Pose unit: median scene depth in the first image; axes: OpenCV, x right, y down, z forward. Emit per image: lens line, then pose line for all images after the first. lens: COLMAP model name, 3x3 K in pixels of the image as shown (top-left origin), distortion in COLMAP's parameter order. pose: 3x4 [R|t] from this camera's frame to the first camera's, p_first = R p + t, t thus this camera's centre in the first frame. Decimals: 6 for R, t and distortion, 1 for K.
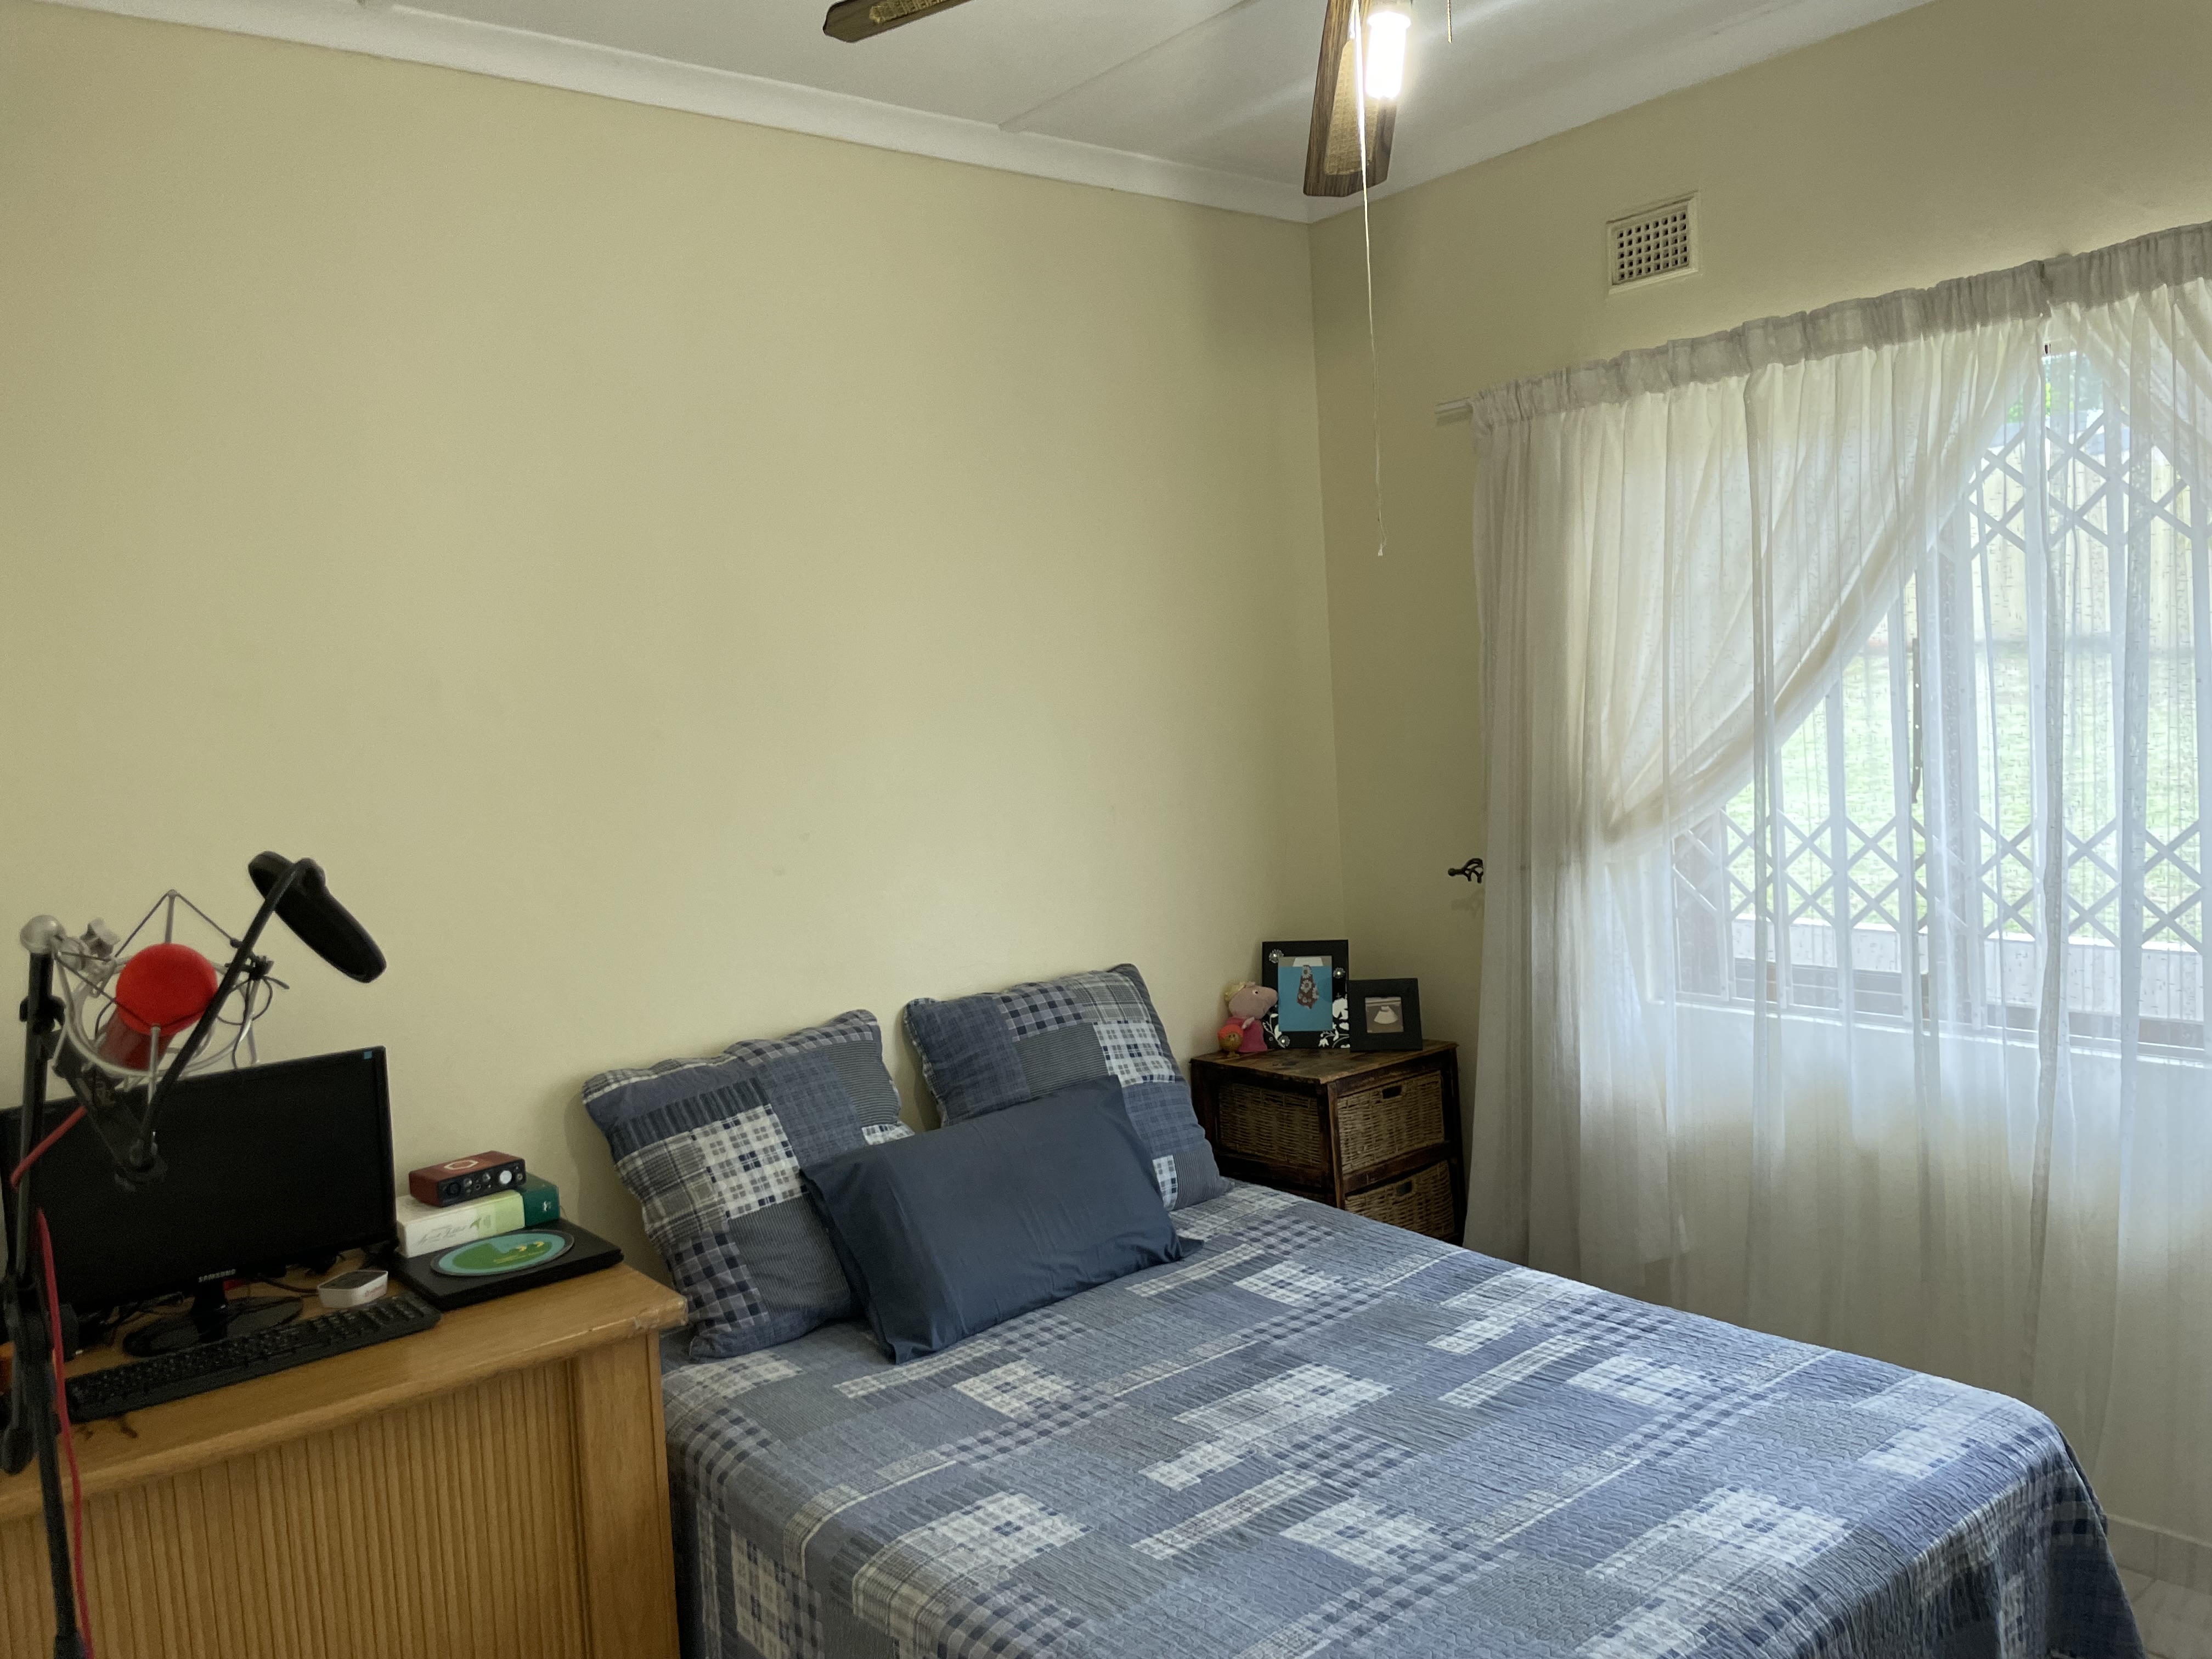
lens RADIAL K [[1683.2, 0, 1101.1], [0, 1683.2, 825.4], [0, 0, 1]] dist [0.084121, -0.117647]
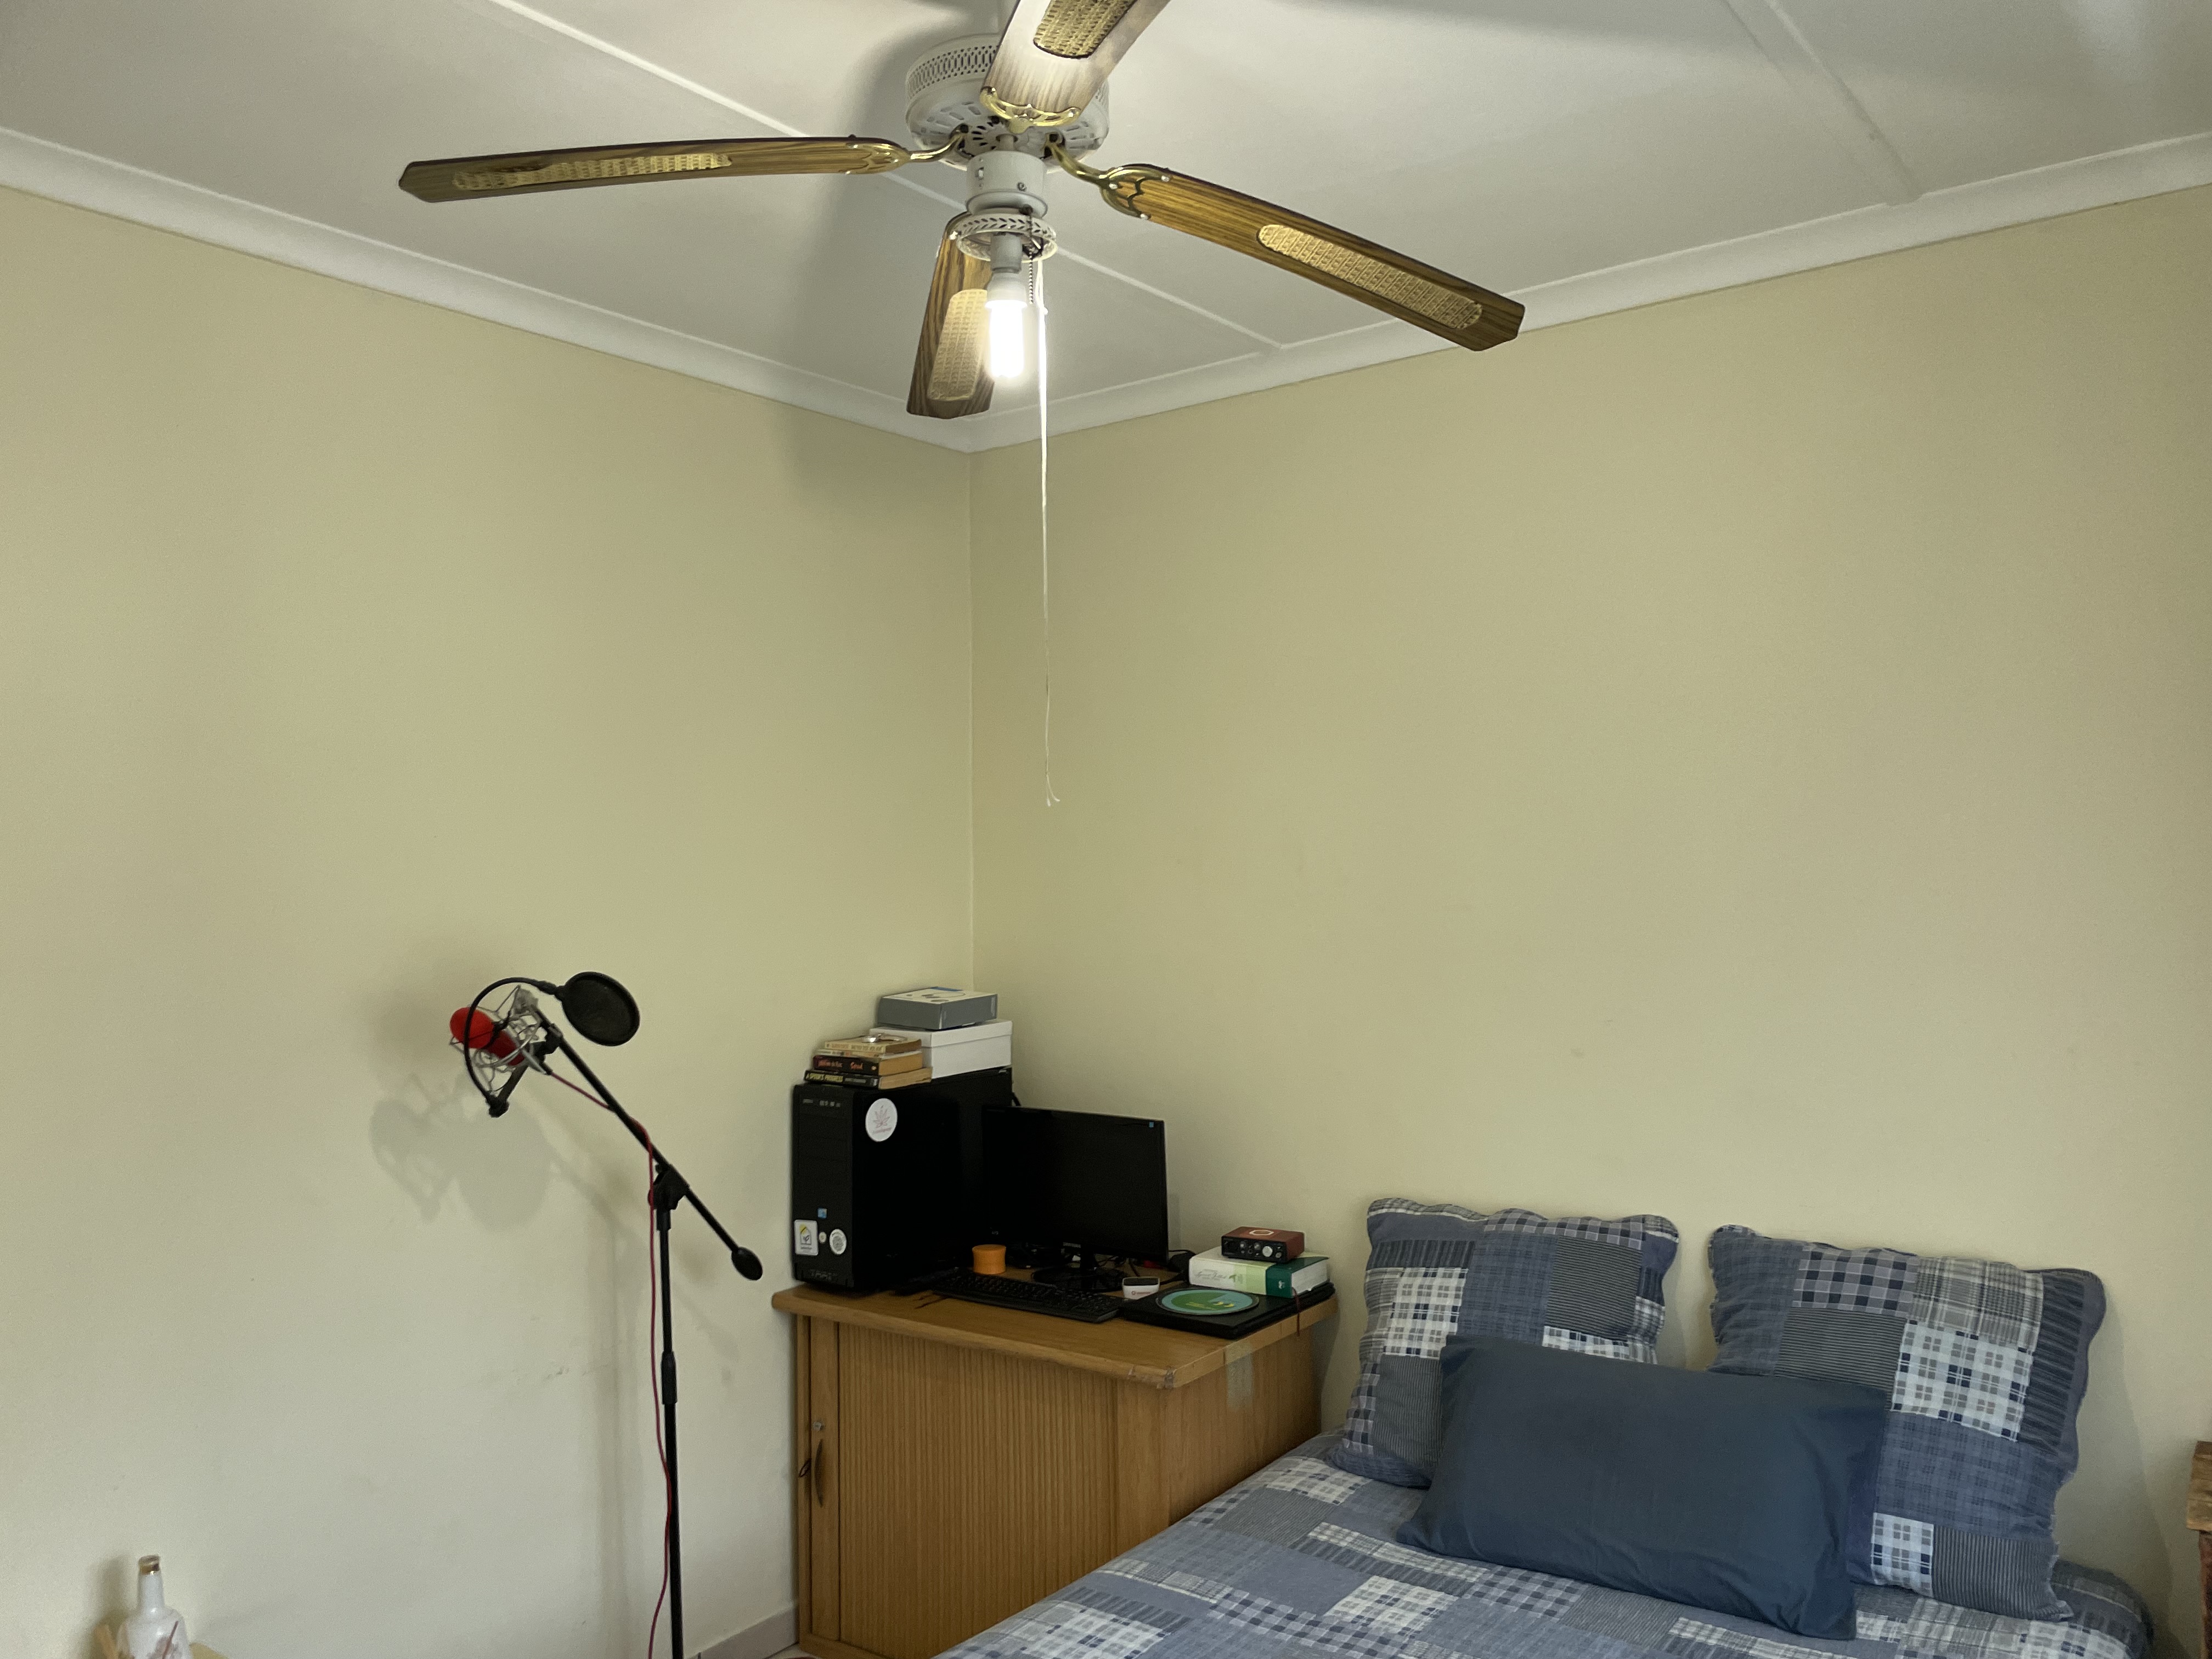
lens RADIAL K [[1683.2, 0, 1102.5], [0, 1683.2, 839.3], [0, 0, 1]] dist [0.084121, -0.117647]
pose [[0.242548, 0.050370, -0.968831, 0.945246], [-0.059600, 0.997539, 0.036942, -0.160117], [0.968307, 0.048782, 0.244953, 0.625569]]
